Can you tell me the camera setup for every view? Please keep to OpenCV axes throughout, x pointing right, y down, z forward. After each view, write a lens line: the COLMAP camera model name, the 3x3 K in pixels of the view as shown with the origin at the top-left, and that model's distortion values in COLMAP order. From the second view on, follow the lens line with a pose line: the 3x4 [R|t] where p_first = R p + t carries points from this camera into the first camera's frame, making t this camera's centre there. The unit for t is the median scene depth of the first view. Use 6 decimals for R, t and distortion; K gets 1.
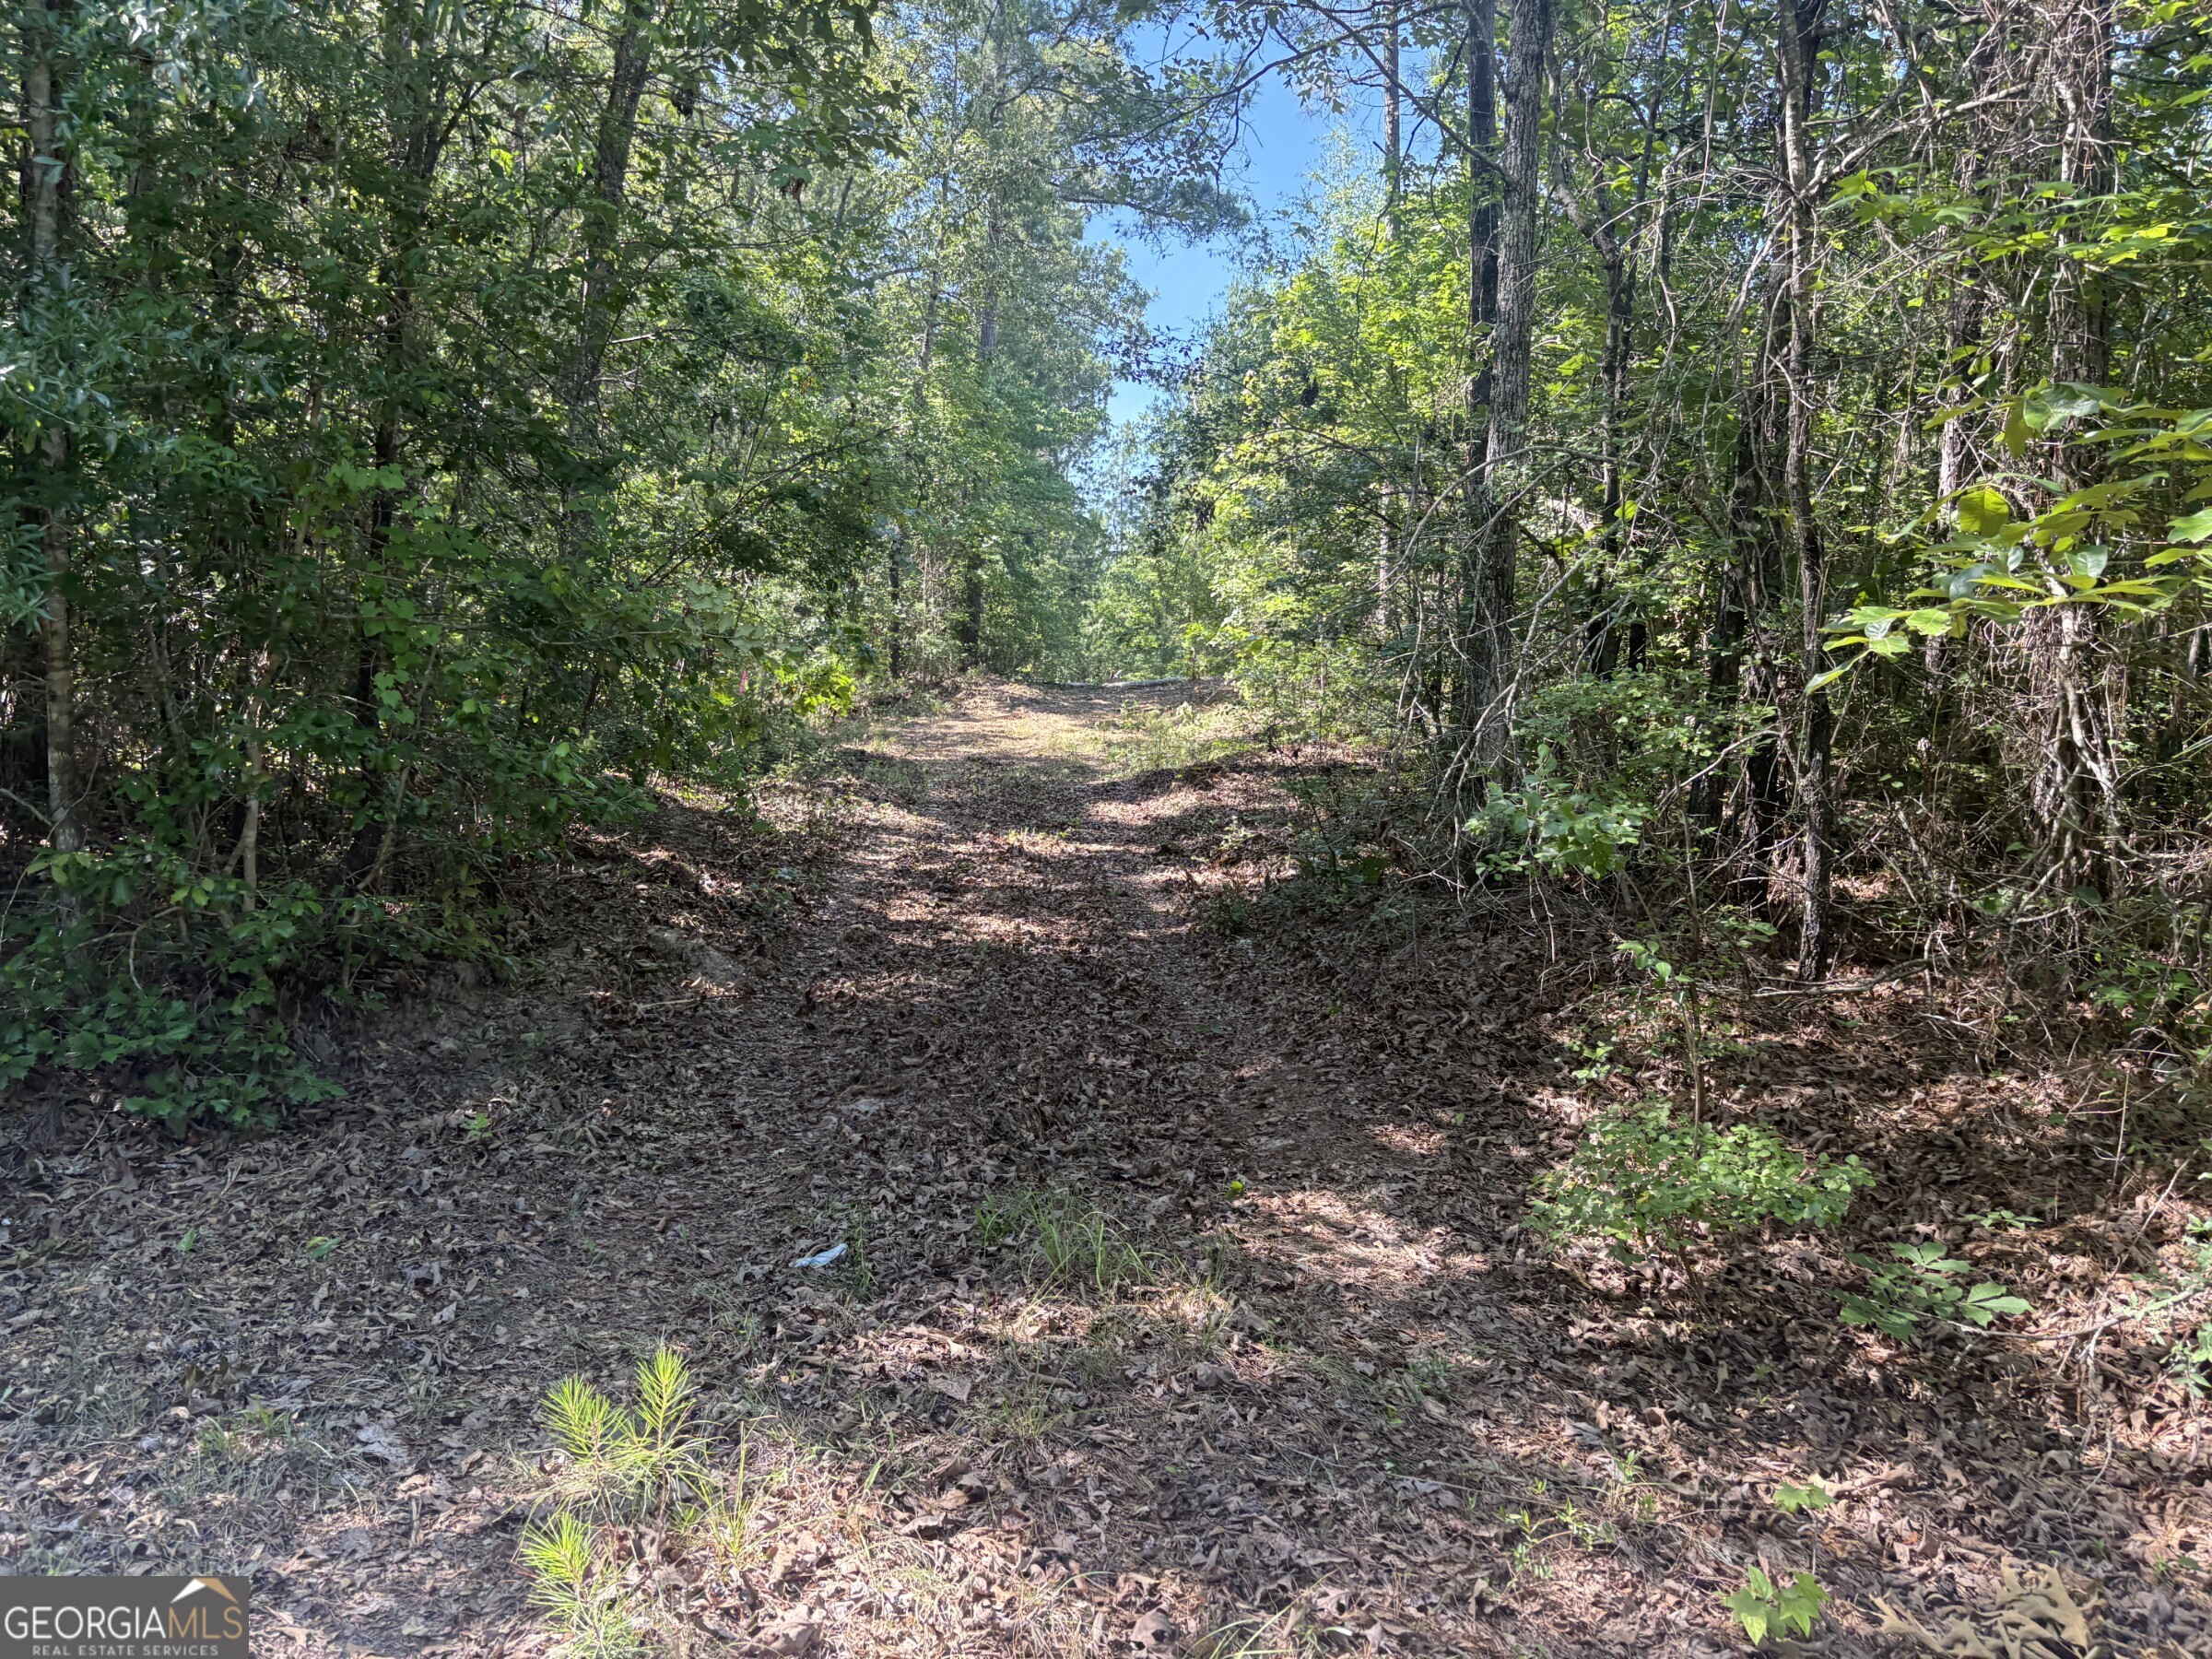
lens RADIAL K [[1633.7, 0, 1116.8], [0, 1633.7, 827.2], [0, 0, 1]] dist [0.007773, -0.046442]
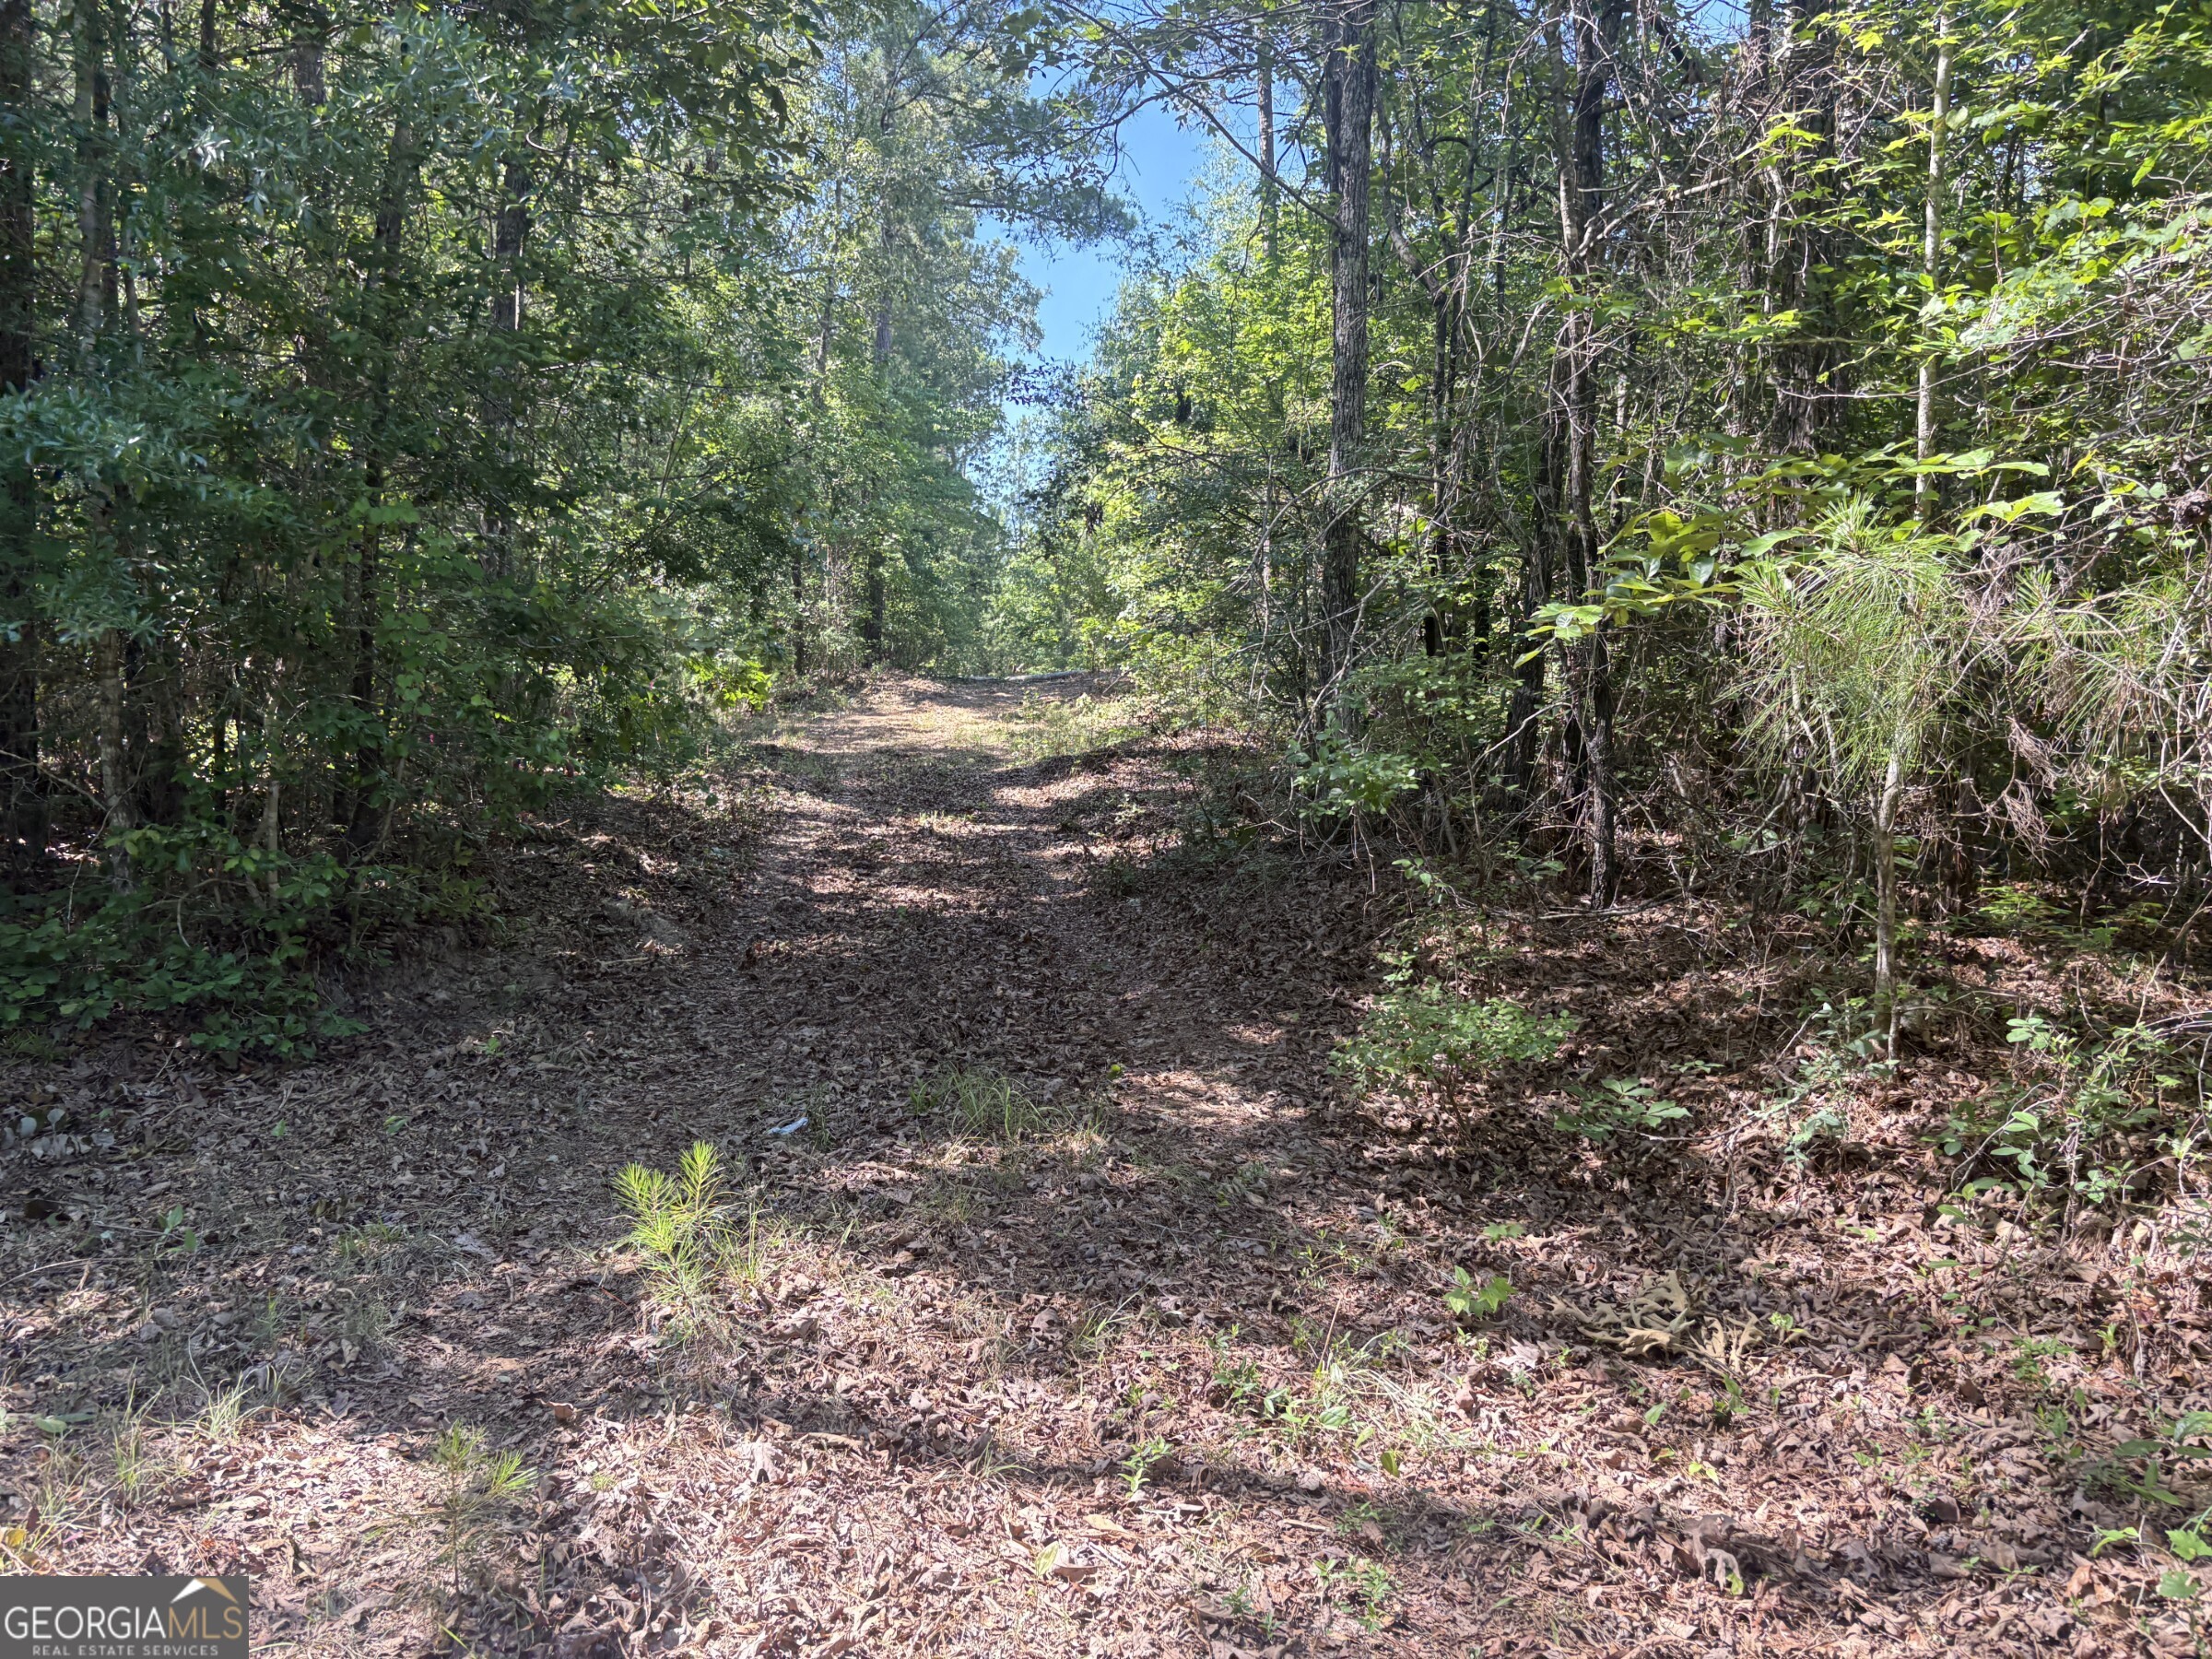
lens RADIAL K [[1633.7, 0, 1116.8], [0, 1633.7, 827.2], [0, 0, 1]] dist [0.007773, -0.046442]
pose [[0.998082, -0.023743, 0.057164, 0.004644], [0.023498, 0.999712, 0.004946, 0.018830], [-0.057265, -0.003593, 0.998353, -0.178717]]
